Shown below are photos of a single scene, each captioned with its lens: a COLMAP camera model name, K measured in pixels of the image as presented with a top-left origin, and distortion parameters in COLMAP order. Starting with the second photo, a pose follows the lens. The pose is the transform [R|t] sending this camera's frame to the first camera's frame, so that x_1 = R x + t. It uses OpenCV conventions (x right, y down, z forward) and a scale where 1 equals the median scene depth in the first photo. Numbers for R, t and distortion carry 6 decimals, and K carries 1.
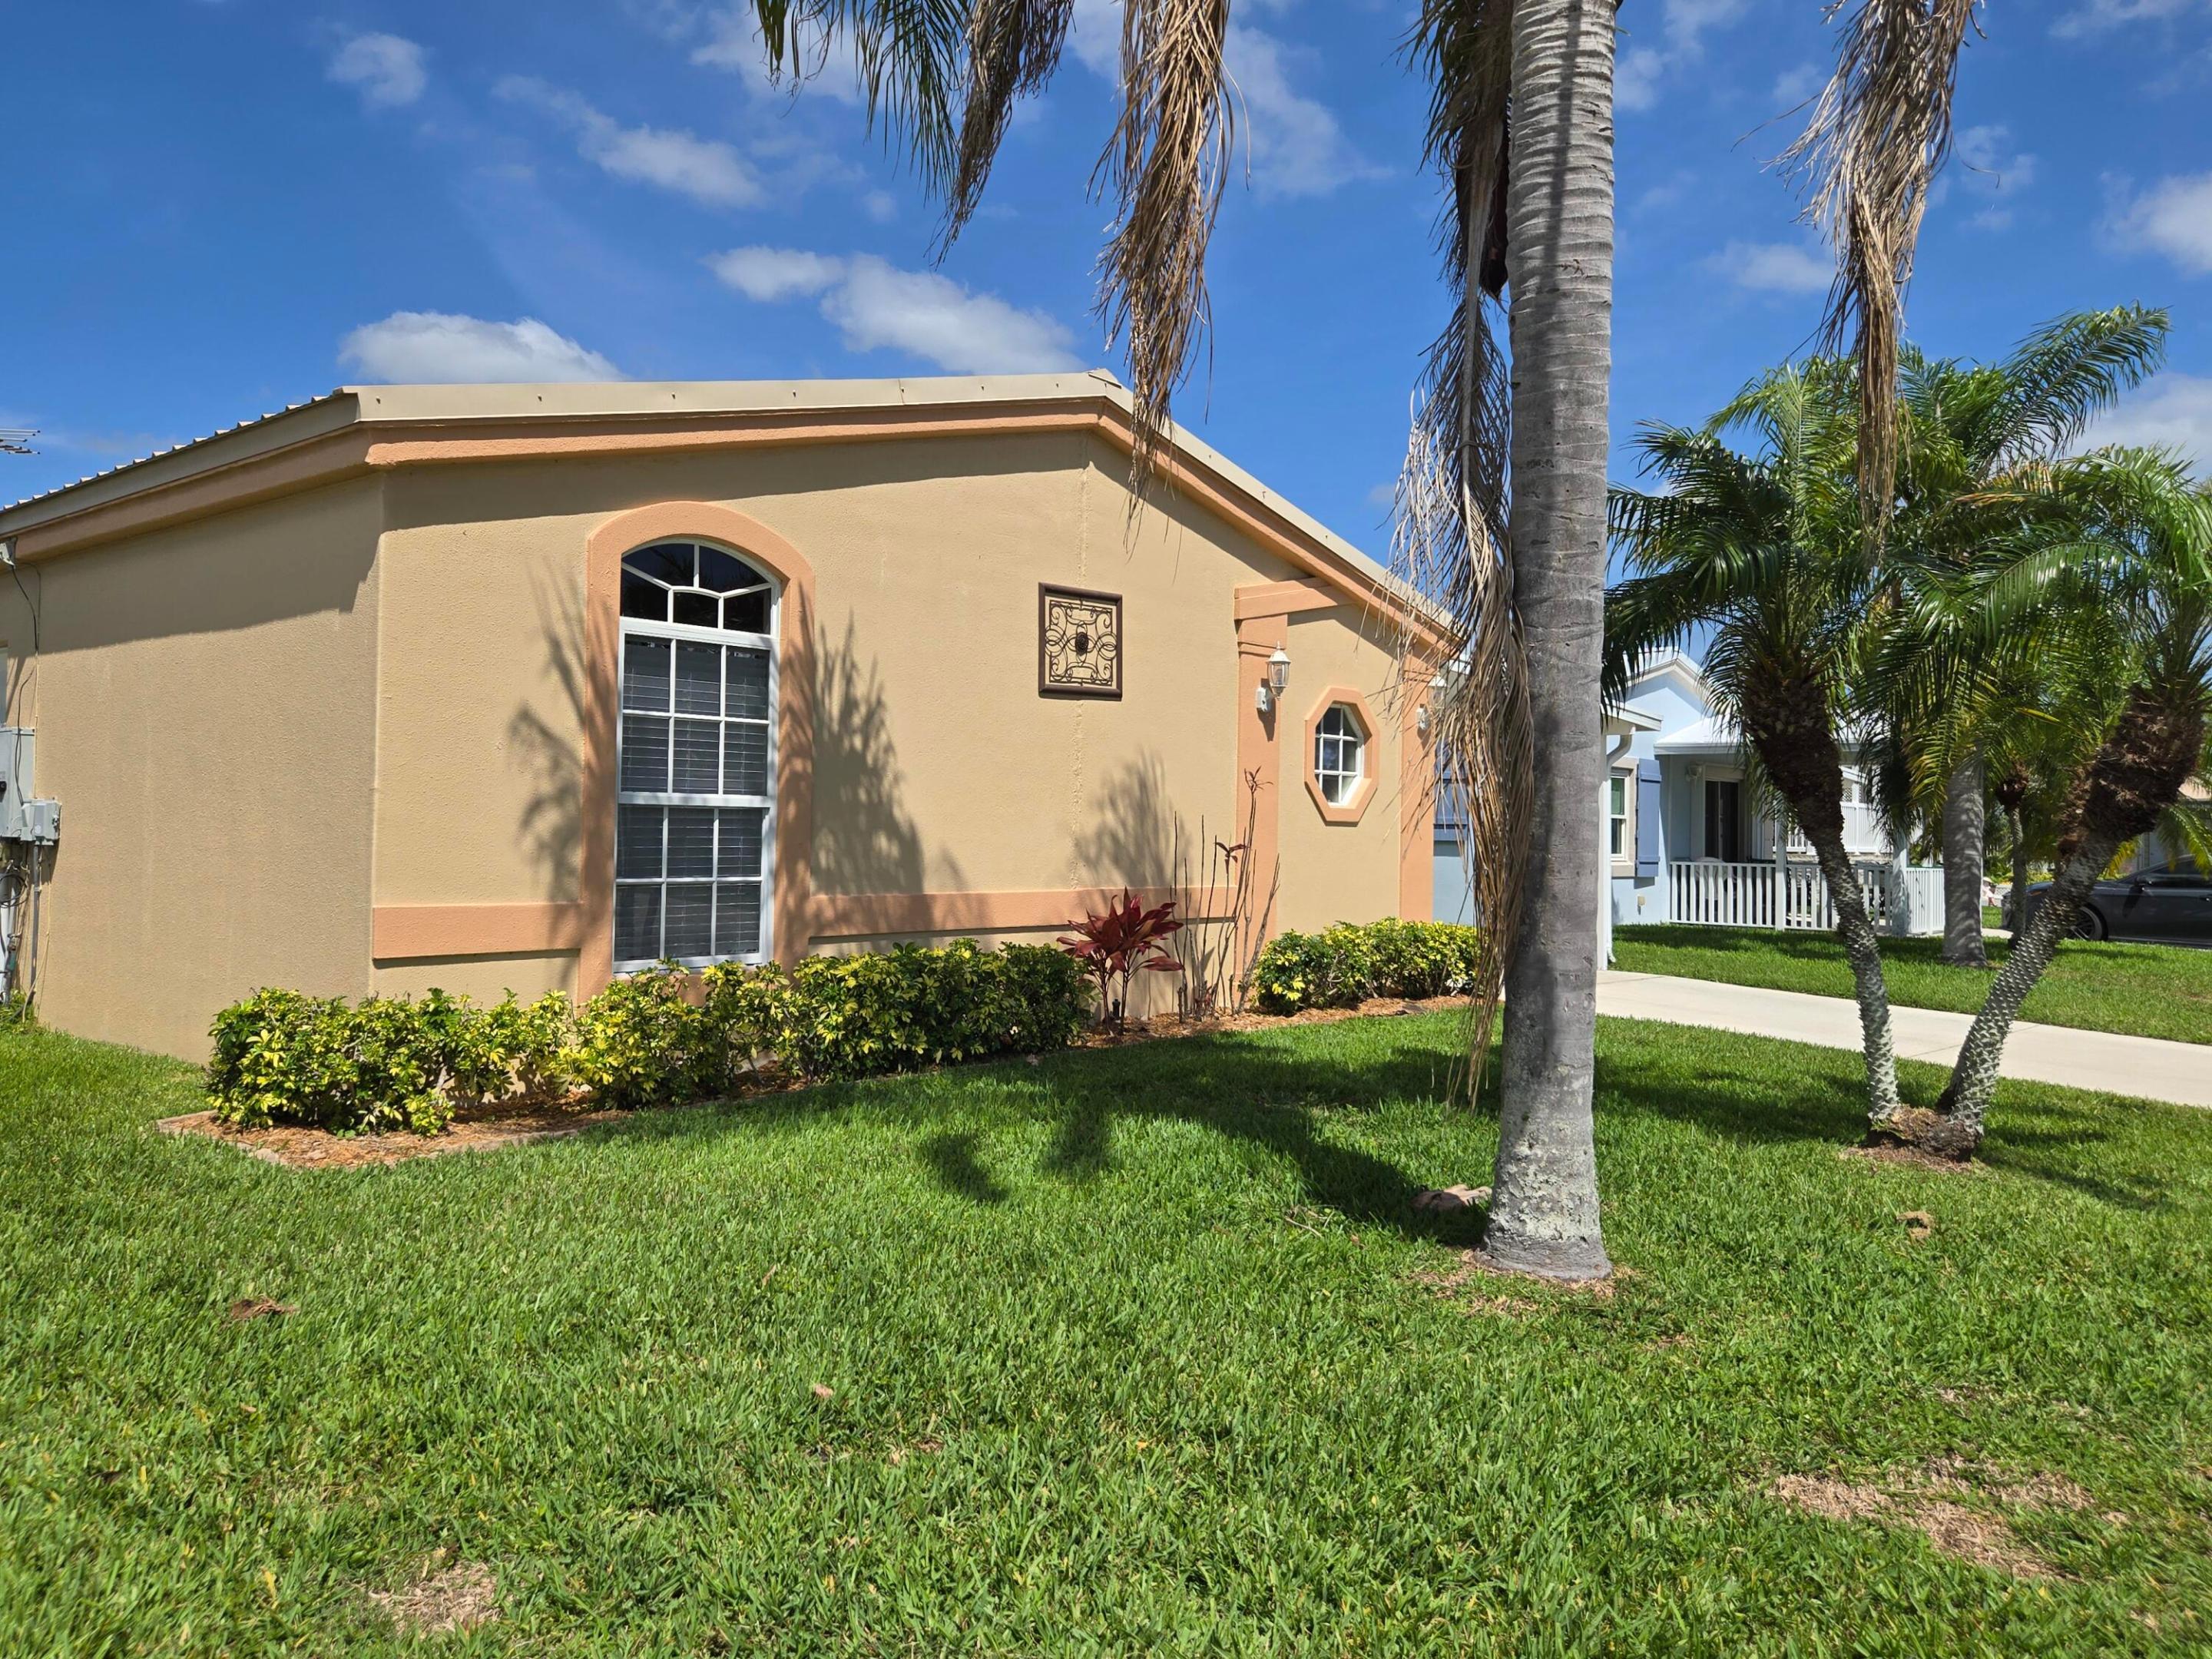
lens RADIAL K [[1663.5, 0, 1108.4], [0, 1663.5, 835.6], [0, 0, 1]] dist [0.046940, -0.005711]
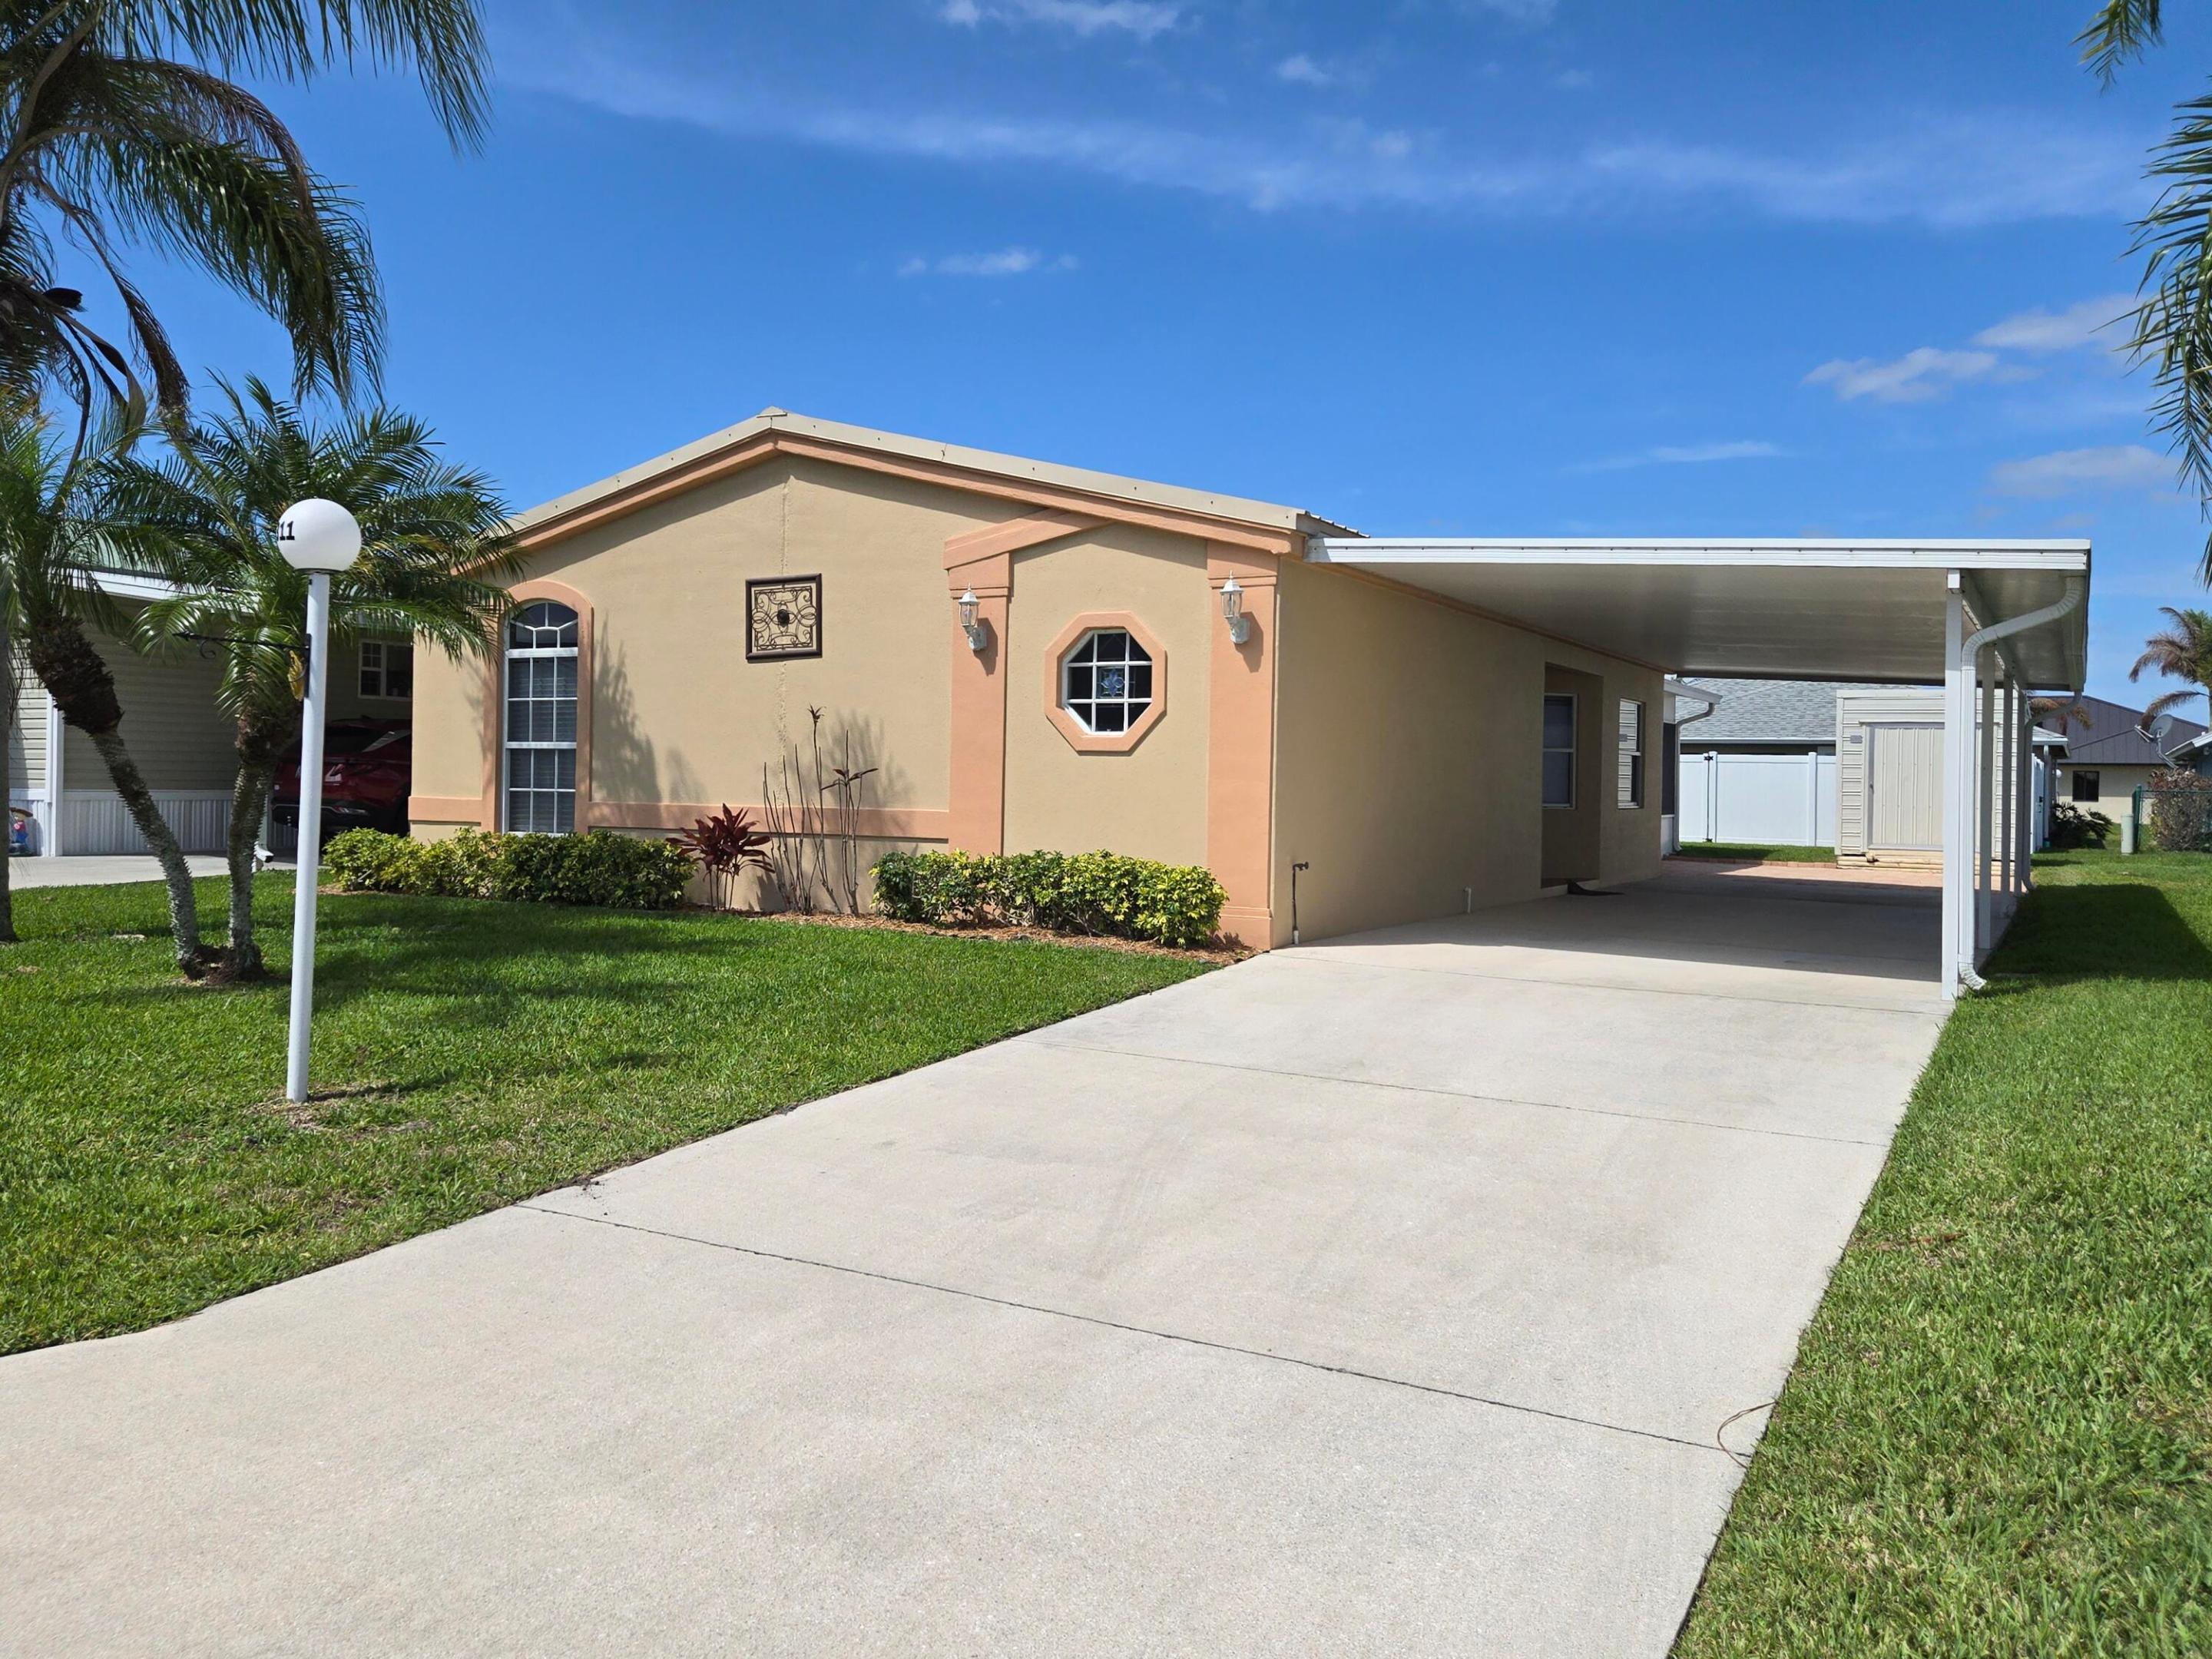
lens RADIAL K [[1663.5, 0, 1098.0], [0, 1663.5, 811.2], [0, 0, 1]] dist [0.046940, -0.005711]
pose [[0.204846, 0.009678, -0.978746, 1.318146], [-0.012277, 0.999898, 0.007318, 0.023110], [0.978717, 0.010517, 0.204944, 0.980776]]
